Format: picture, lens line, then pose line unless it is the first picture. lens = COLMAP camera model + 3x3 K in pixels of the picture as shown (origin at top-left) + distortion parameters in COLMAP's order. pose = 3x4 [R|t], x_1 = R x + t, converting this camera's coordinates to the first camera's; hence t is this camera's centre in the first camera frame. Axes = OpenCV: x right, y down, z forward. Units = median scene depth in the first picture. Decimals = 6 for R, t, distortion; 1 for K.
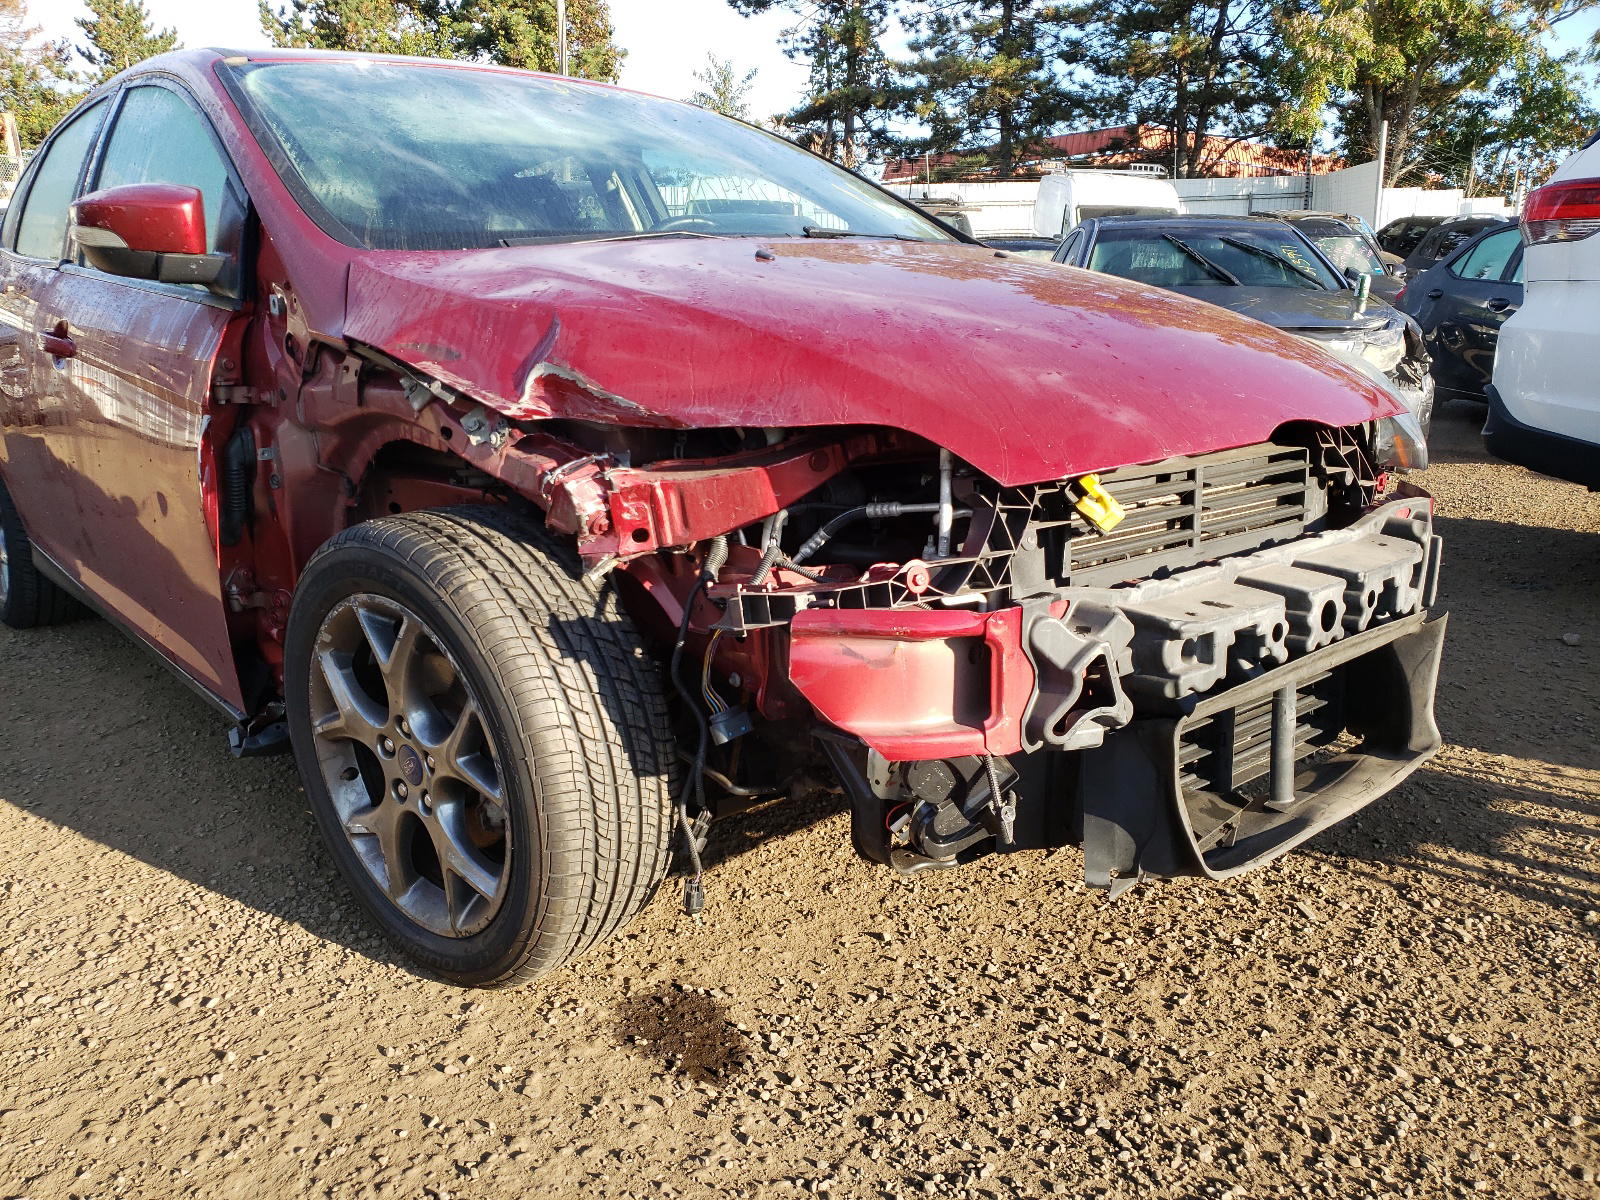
lens RADIAL K [[1222.8, 0, 800.0], [0, 1222.8, 600.0], [0, 0, 1]] dist [0.028609, -0.008994]
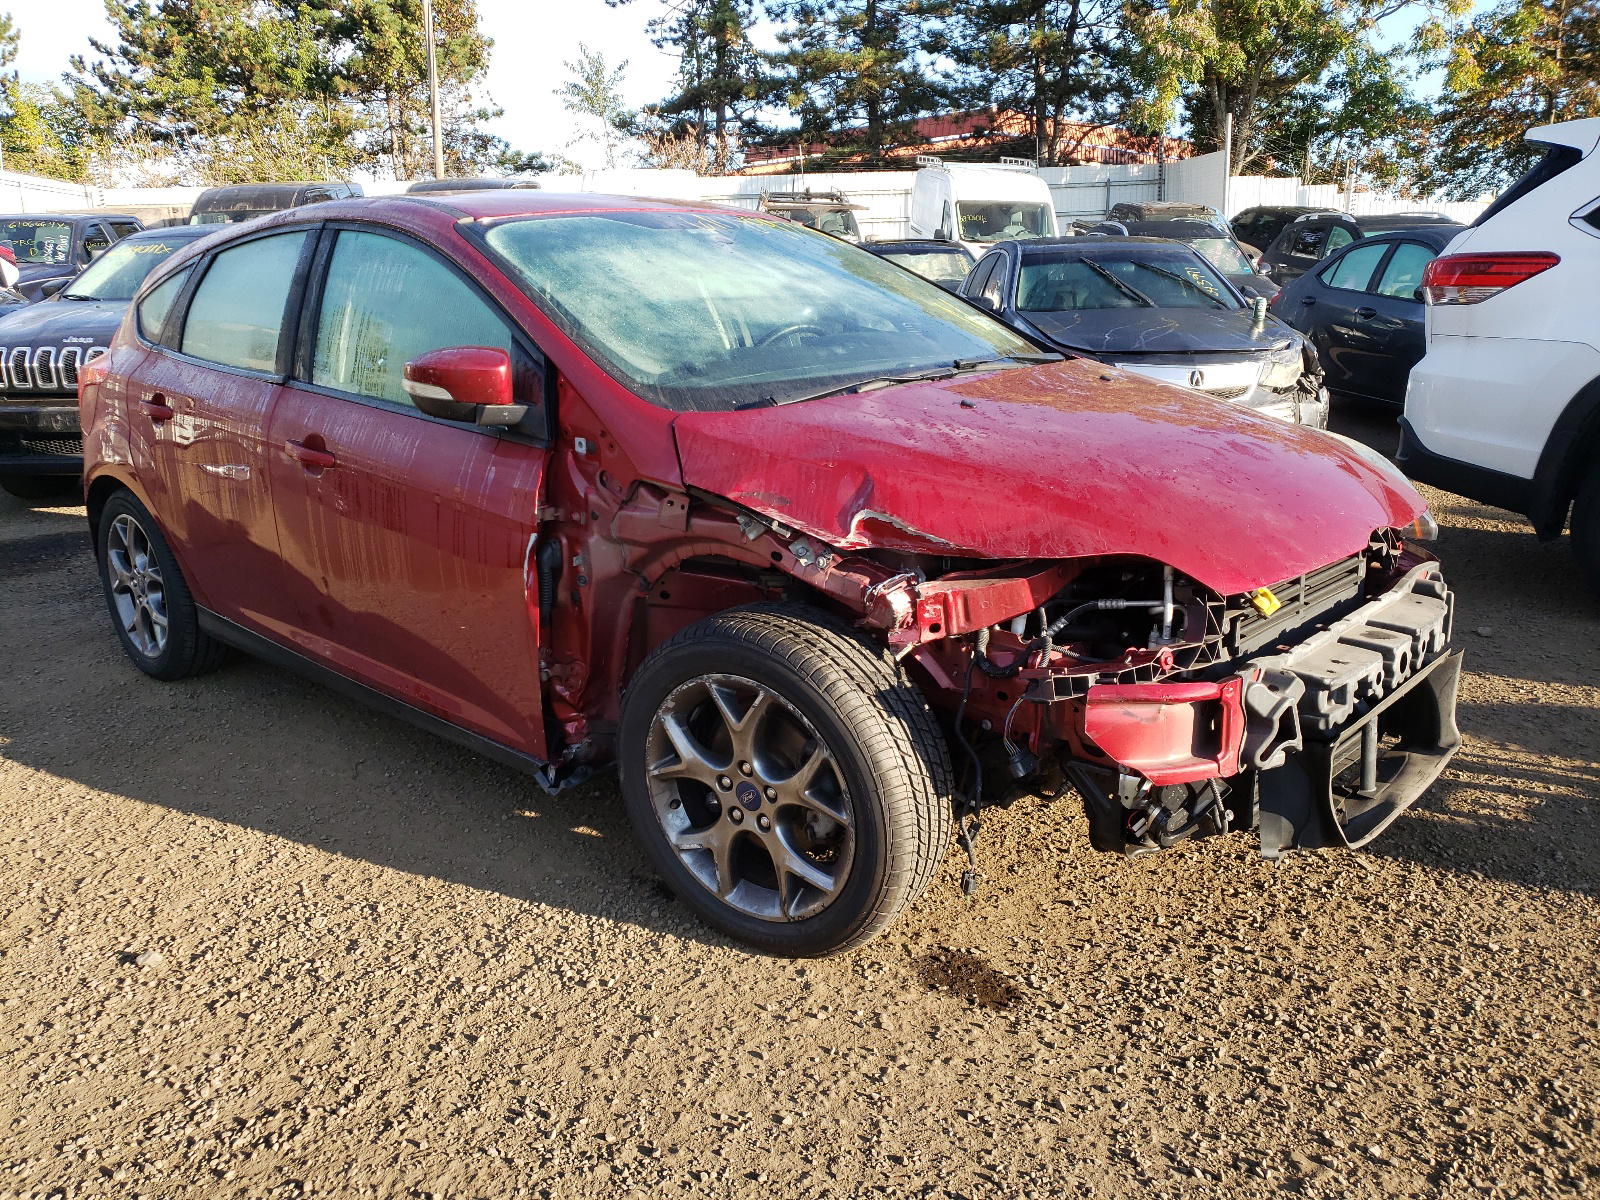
lens RADIAL K [[1205.3, 0, 800.0], [0, 1205.3, 600.0], [0, 0, 1]] dist [0.023650, 0.005199]
pose [[0.994483, -0.042615, 0.095856, -0.383751], [0.041041, 0.998989, 0.018338, -0.107982], [-0.096540, -0.014302, 0.995226, -0.331496]]
